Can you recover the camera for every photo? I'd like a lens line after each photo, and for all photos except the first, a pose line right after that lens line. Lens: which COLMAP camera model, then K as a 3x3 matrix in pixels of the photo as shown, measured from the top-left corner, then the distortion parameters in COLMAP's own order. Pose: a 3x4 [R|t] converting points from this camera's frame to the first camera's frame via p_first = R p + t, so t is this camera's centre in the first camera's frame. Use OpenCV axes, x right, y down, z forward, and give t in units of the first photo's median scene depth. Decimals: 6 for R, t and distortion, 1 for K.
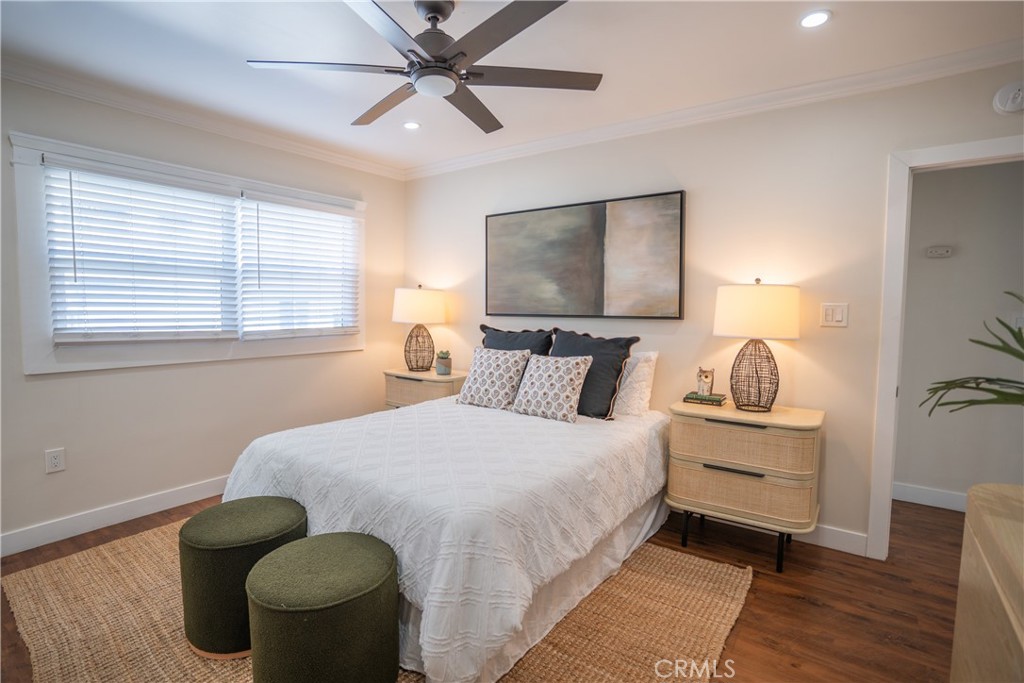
lens RADIAL K [[499.4, 0, 503.2], [0, 499.4, 338.7], [0, 0, 1]] dist [-0.086006, 0.033016]
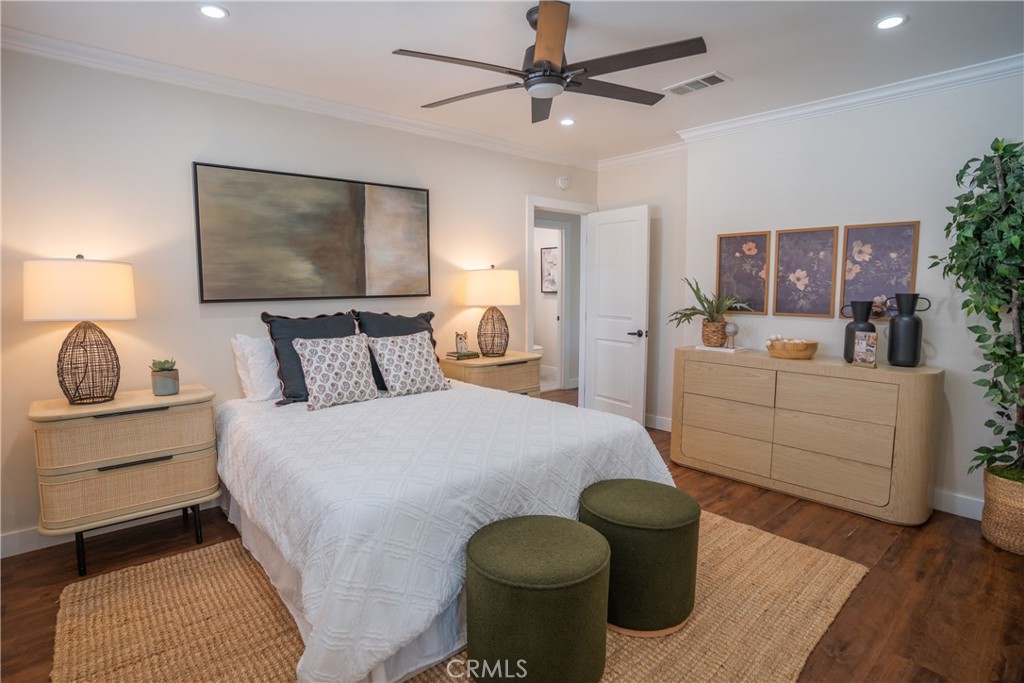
lens RADIAL K [[512.0, 0, 512.0], [0, 512.0, 341.5], [0, 0, 1]] dist [-0.076146, 0.032552]
pose [[0.230901, -0.116006, 0.966037, -0.753724], [0.069019, 0.992319, 0.102665, -0.039556], [-0.970526, 0.042970, 0.237134, 0.464554]]
